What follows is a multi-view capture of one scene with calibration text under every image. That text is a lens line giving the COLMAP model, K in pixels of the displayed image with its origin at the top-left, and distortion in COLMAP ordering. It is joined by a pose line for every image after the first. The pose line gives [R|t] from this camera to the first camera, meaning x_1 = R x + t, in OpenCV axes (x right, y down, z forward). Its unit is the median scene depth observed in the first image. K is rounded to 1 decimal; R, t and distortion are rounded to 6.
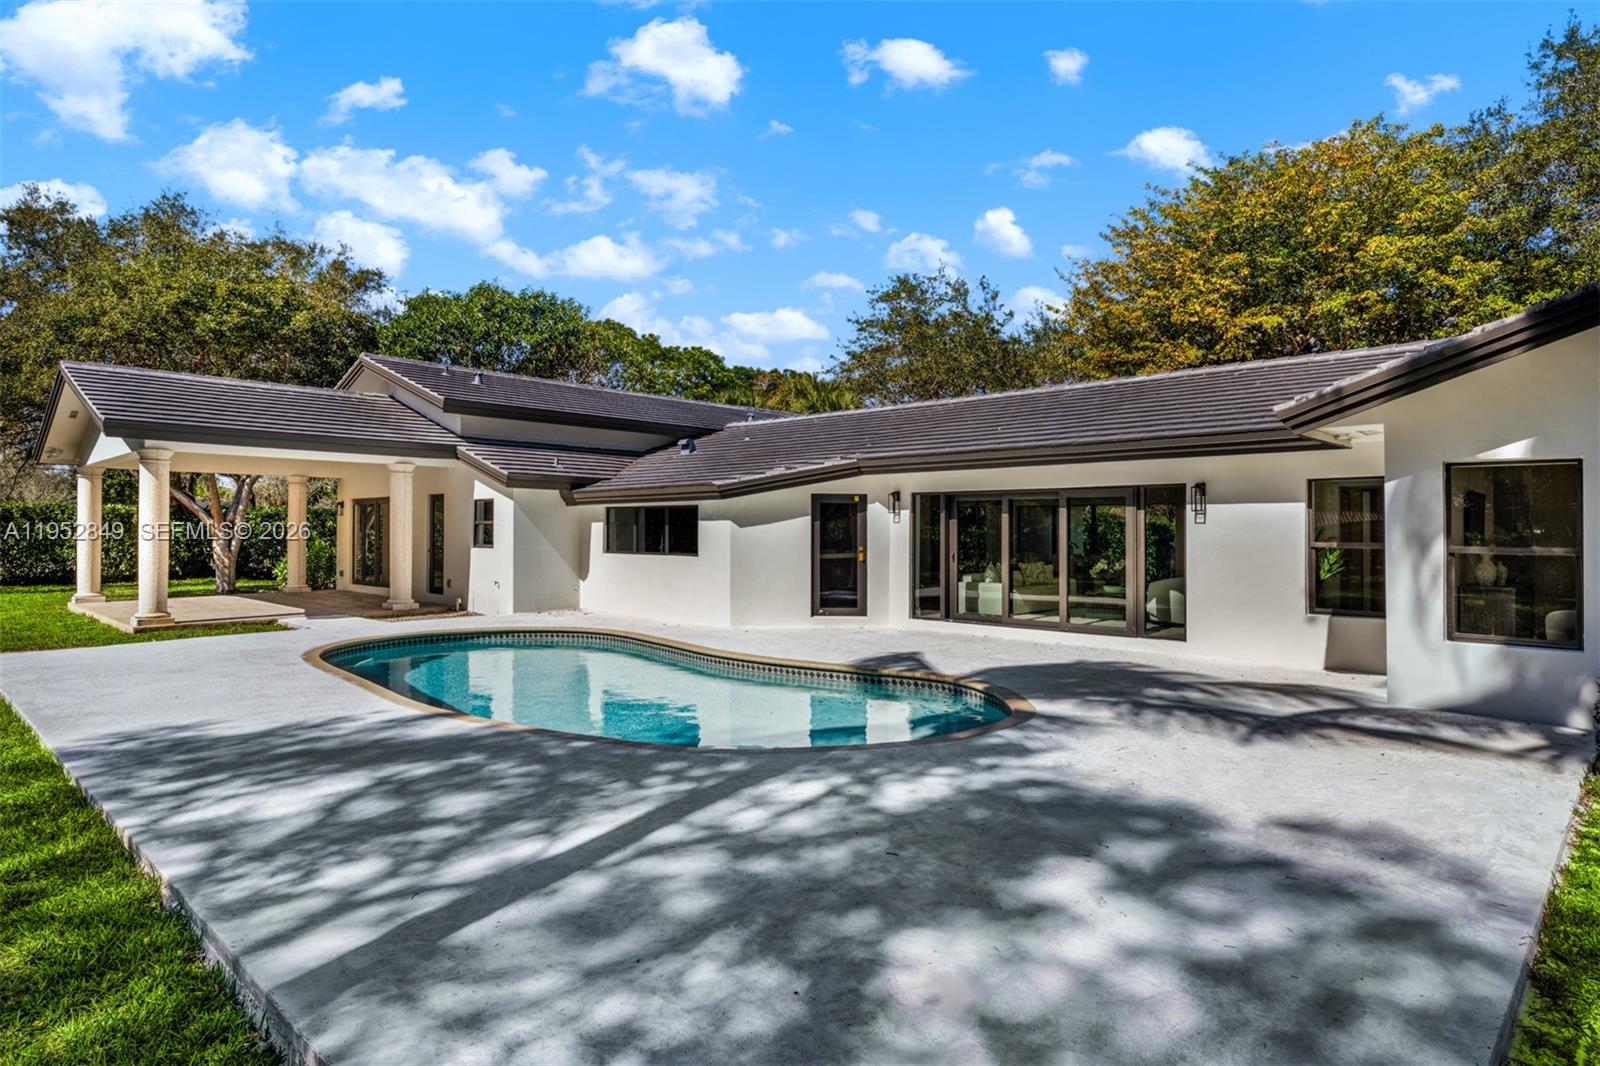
lens RADIAL K [[910.3, 0, 800.8], [0, 910.3, 514.5], [0, 0, 1]] dist [-0.003928, -0.001815]
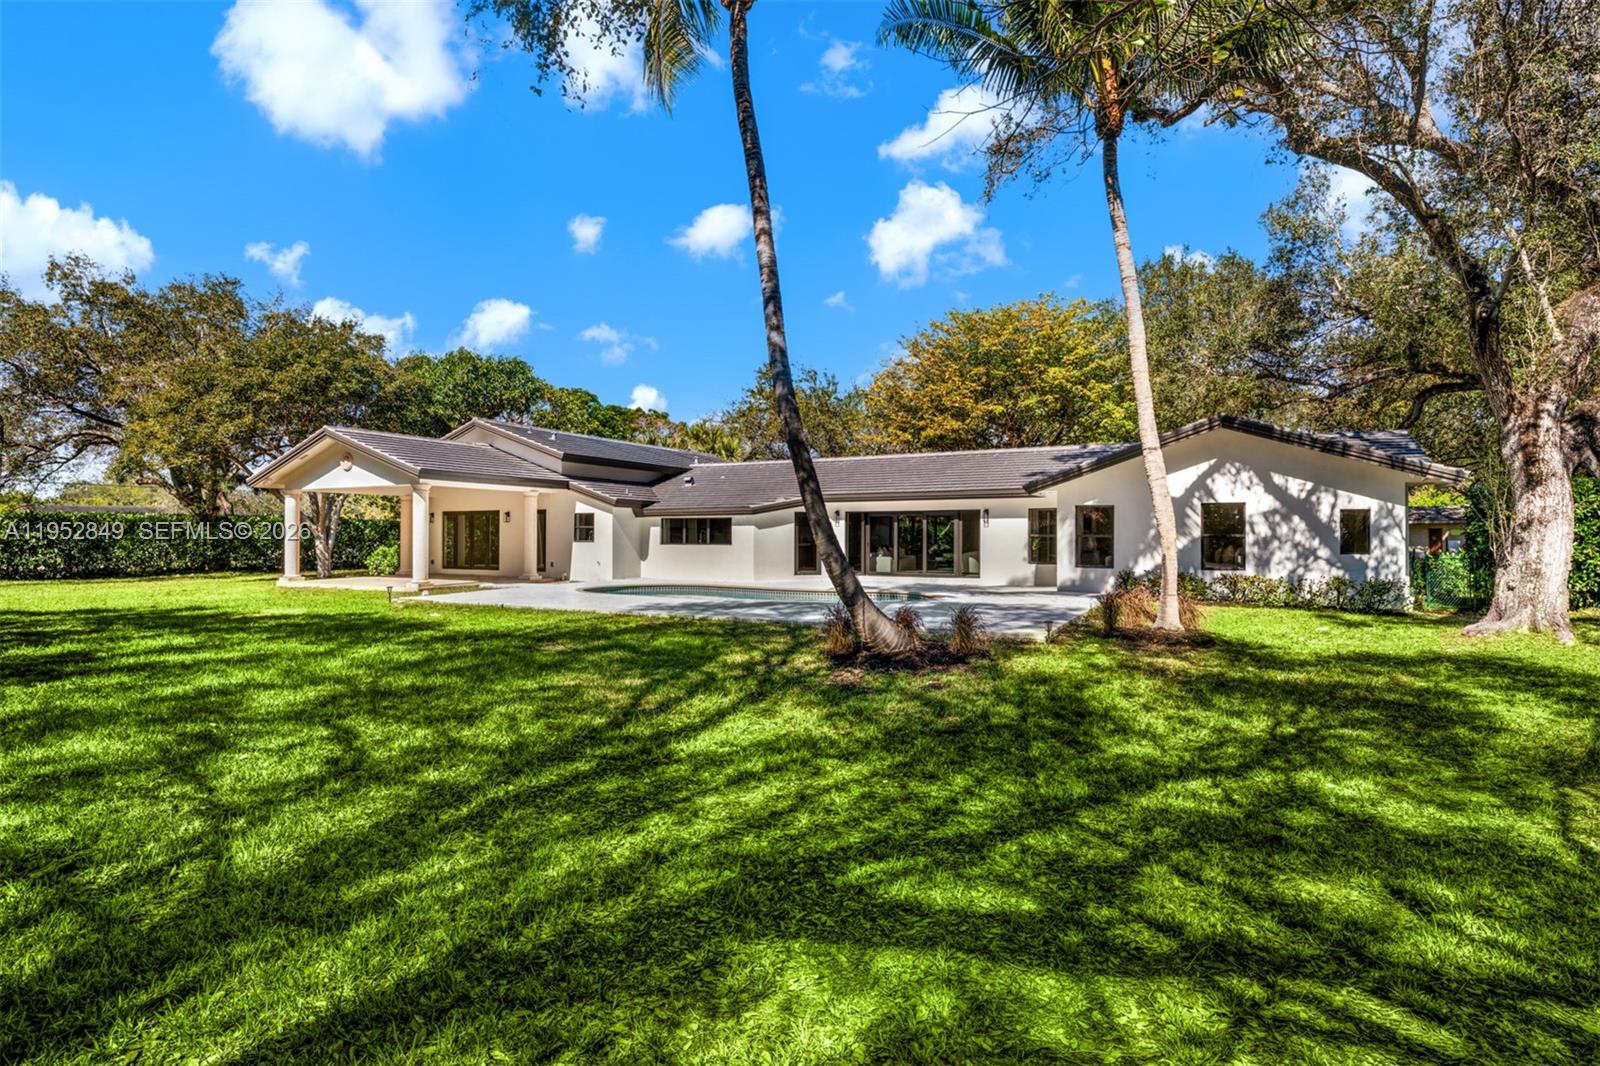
lens RADIAL K [[829.1, 0, 800.0], [0, 829.1, 533.0], [0, 0, 1]] dist [0.002869, 0.000217]
pose [[0.962574, -0.004262, 0.270986, -0.444939], [-0.000755, 0.999830, 0.018406, -0.010221], [-0.271018, -0.017922, 0.962407, -0.683380]]
